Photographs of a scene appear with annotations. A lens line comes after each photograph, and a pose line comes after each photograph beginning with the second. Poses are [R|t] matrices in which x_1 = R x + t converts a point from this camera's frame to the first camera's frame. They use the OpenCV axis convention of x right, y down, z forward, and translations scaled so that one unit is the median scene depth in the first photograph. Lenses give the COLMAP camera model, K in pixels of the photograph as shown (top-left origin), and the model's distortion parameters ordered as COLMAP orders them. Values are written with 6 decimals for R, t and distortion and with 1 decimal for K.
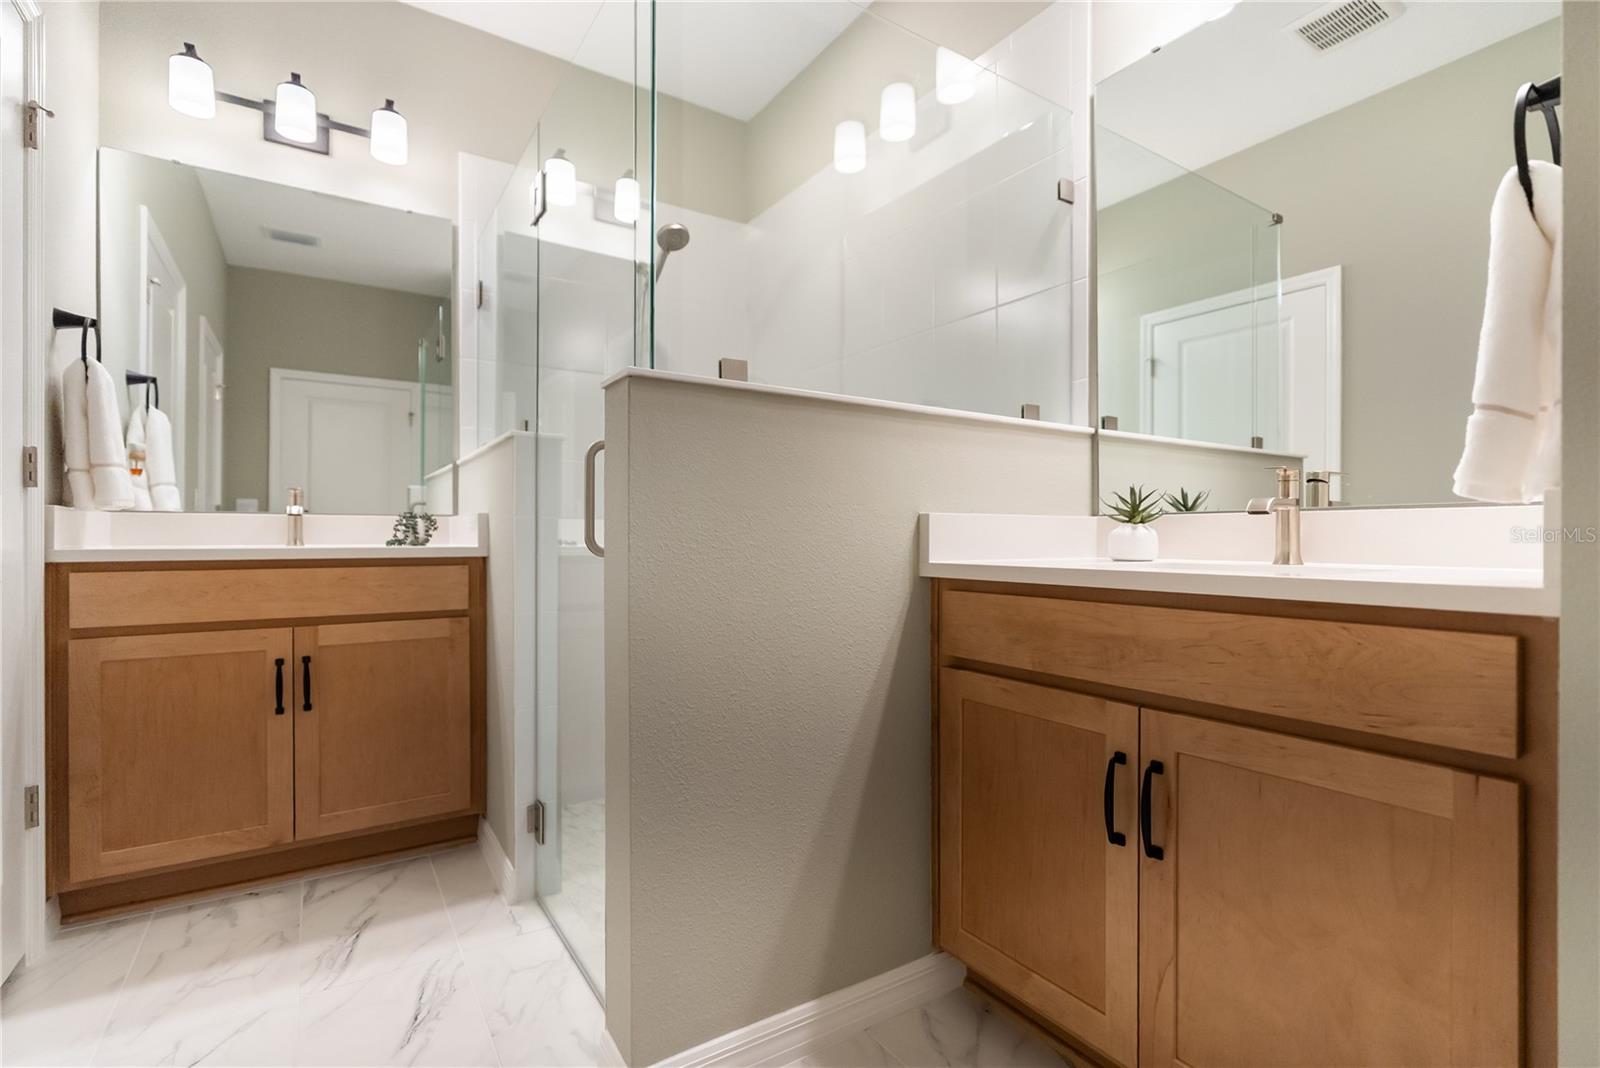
lens RADIAL K [[744.4, 0, 798.3], [0, 744.4, 525.4], [0, 0, 1]] dist [-0.002578, 0.000971]
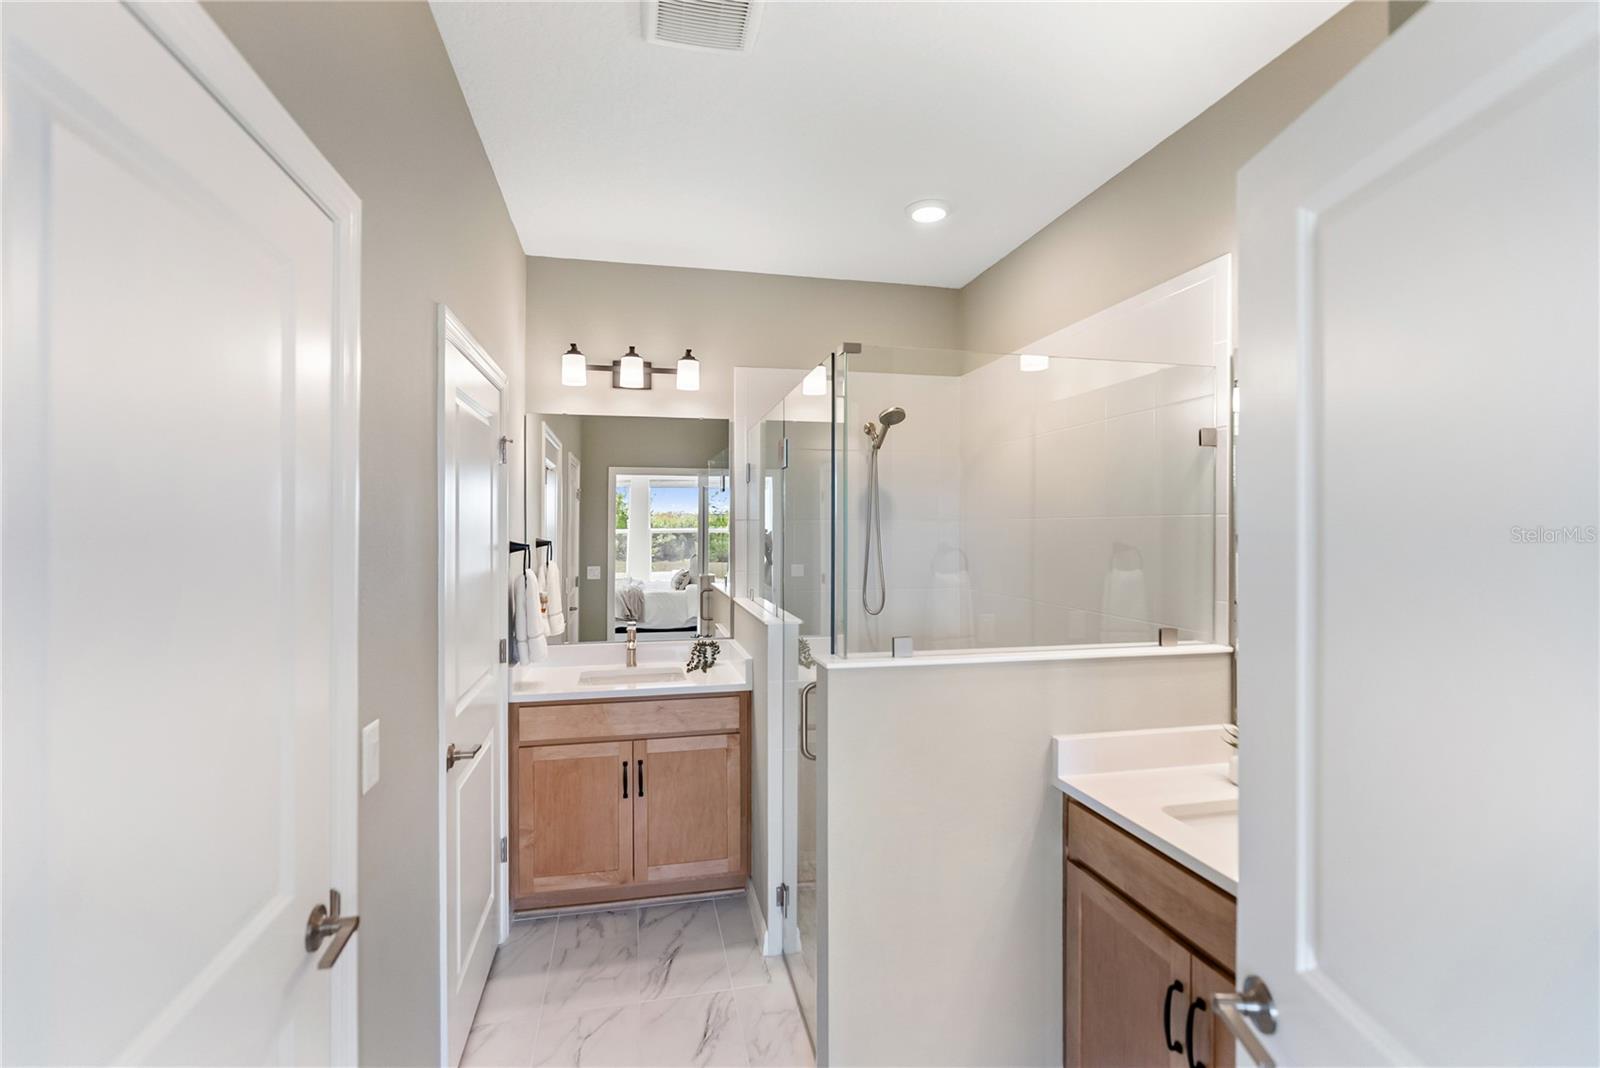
lens RADIAL K [[722.0, 0, 793.0], [0, 722.0, 521.0], [0, 0, 1]] dist [-0.005884, 0.000056]
pose [[0.937283, -0.002446, -0.348561, 0.150362], [0.001096, 0.999991, -0.004071, -0.326970], [0.348568, 0.003434, 0.937277, -0.284901]]
